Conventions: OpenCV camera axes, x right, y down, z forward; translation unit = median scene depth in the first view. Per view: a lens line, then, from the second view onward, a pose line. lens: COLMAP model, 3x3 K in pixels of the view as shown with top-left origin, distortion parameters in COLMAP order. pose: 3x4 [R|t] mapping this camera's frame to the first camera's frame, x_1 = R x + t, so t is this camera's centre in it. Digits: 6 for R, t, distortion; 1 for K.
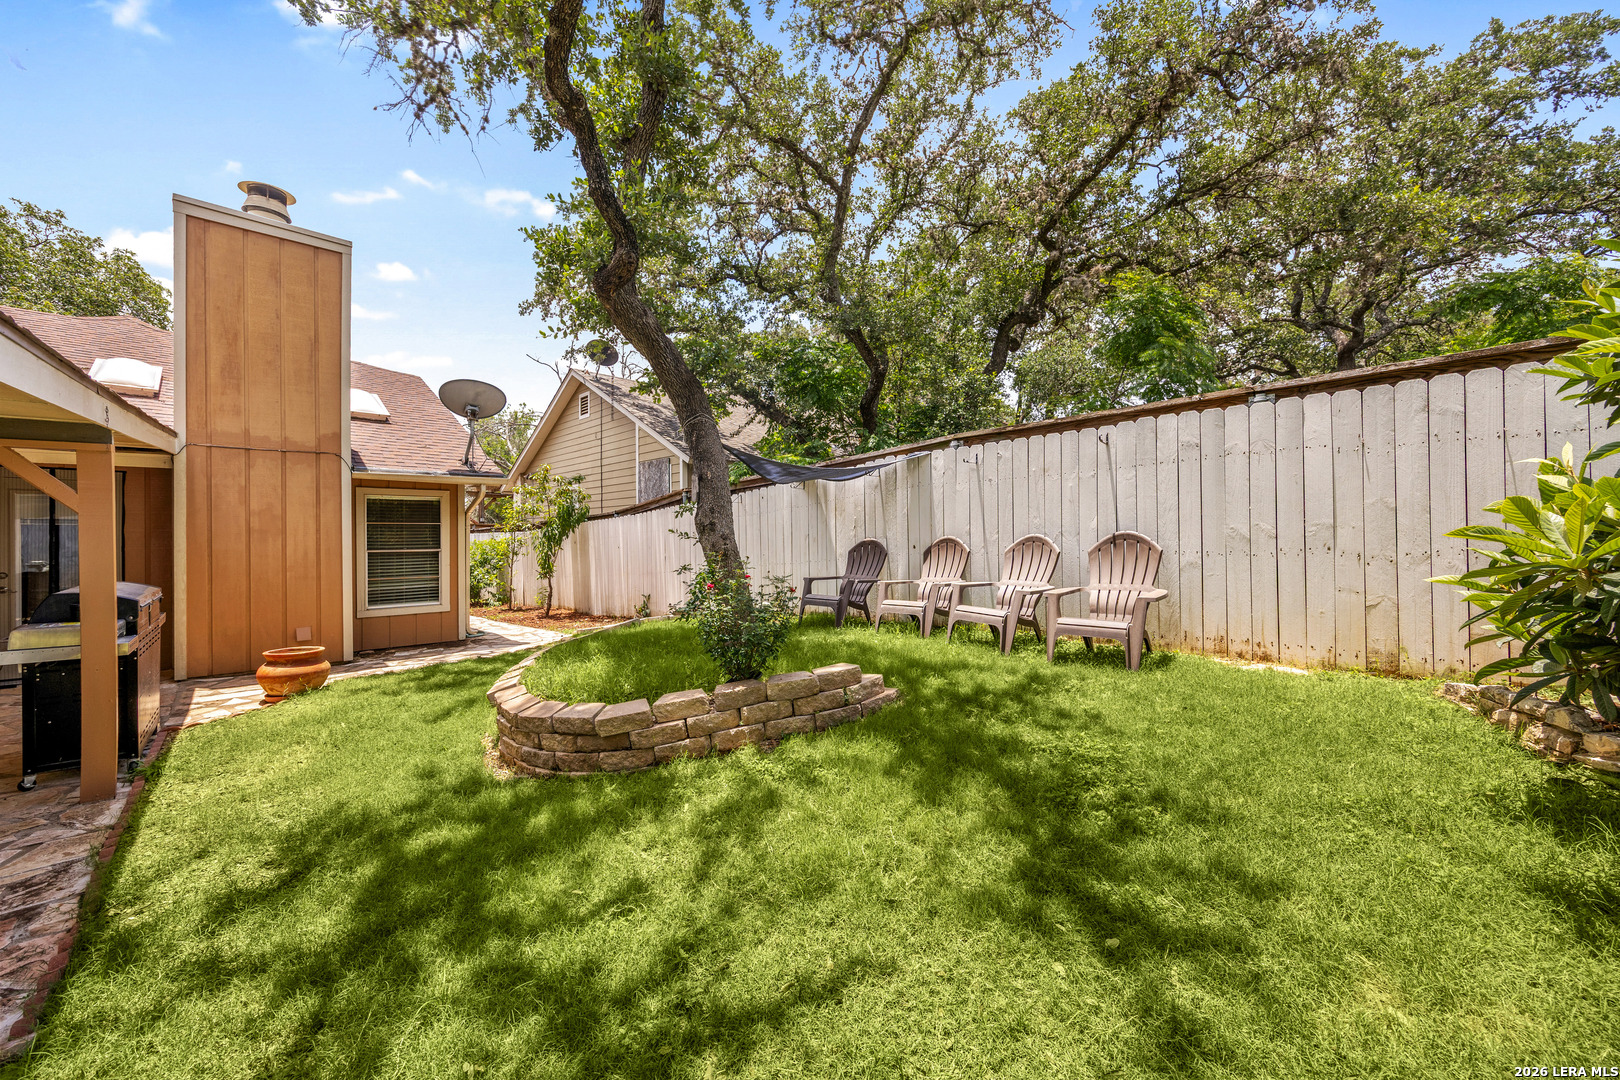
lens RADIAL K [[620.6, 0, 810.8], [0, 620.6, 541.0], [0, 0, 1]] dist [0.001461, 0.000312]
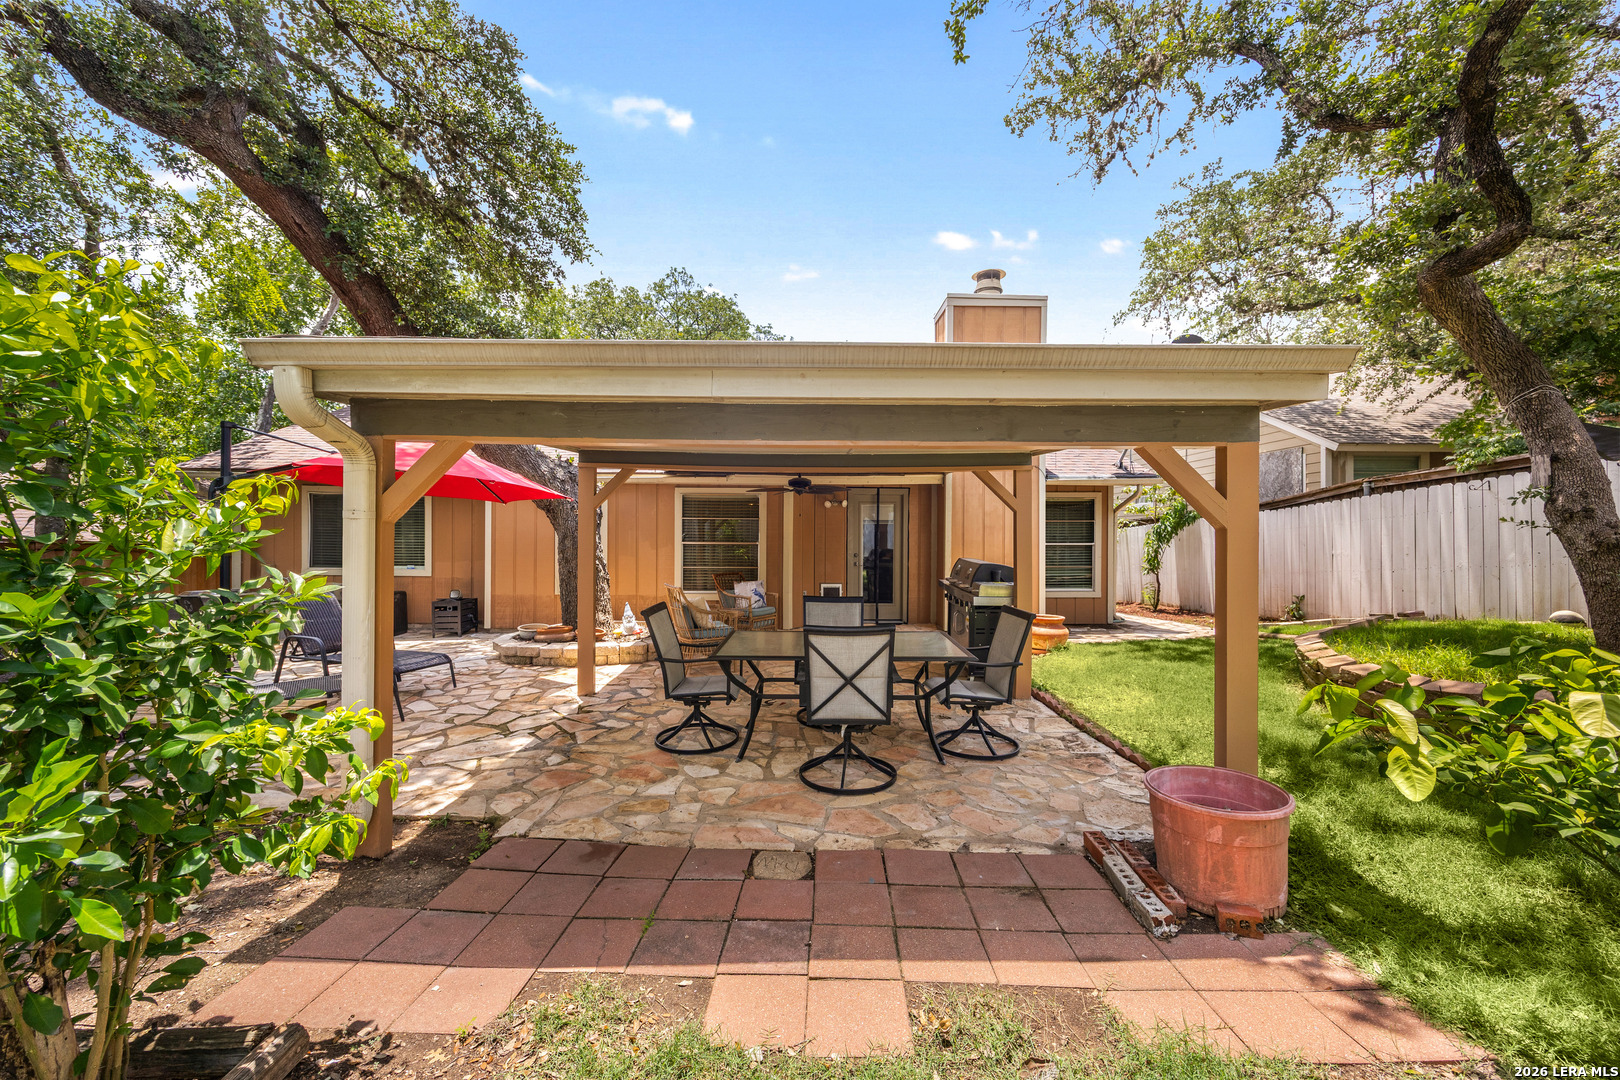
lens RADIAL K [[620.6, 0, 813.9], [0, 620.6, 537.2], [0, 0, 1]] dist [0.001461, 0.000312]
pose [[0.745494, 0.001842, -0.666510, -0.311571], [-0.008223, 0.999945, -0.006433, 0.019967], [0.666462, 0.010276, 0.745468, -0.292333]]
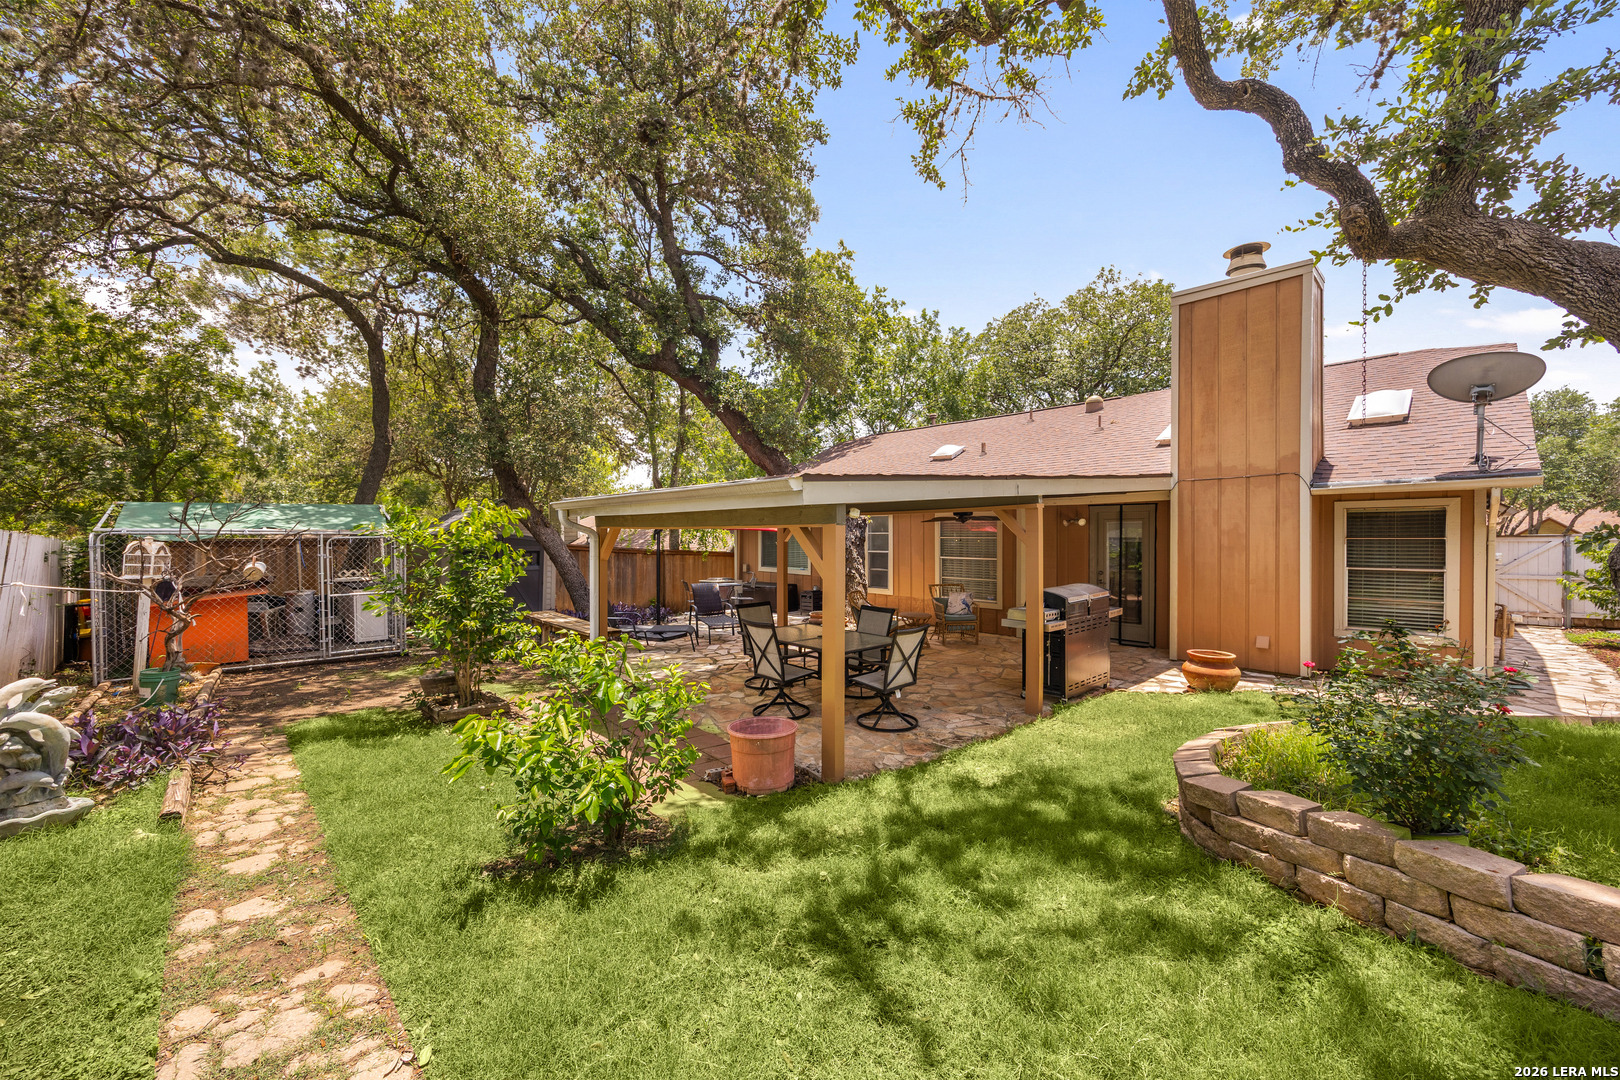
lens RADIAL K [[620.6, 0, 802.3], [0, 620.6, 536.0], [0, 0, 1]] dist [0.001461, 0.000312]
pose [[-0.014674, 0.004390, -0.999883, 0.332777], [-0.004330, 0.999981, 0.004454, -0.045014], [0.999883, 0.004395, -0.014655, 0.242220]]
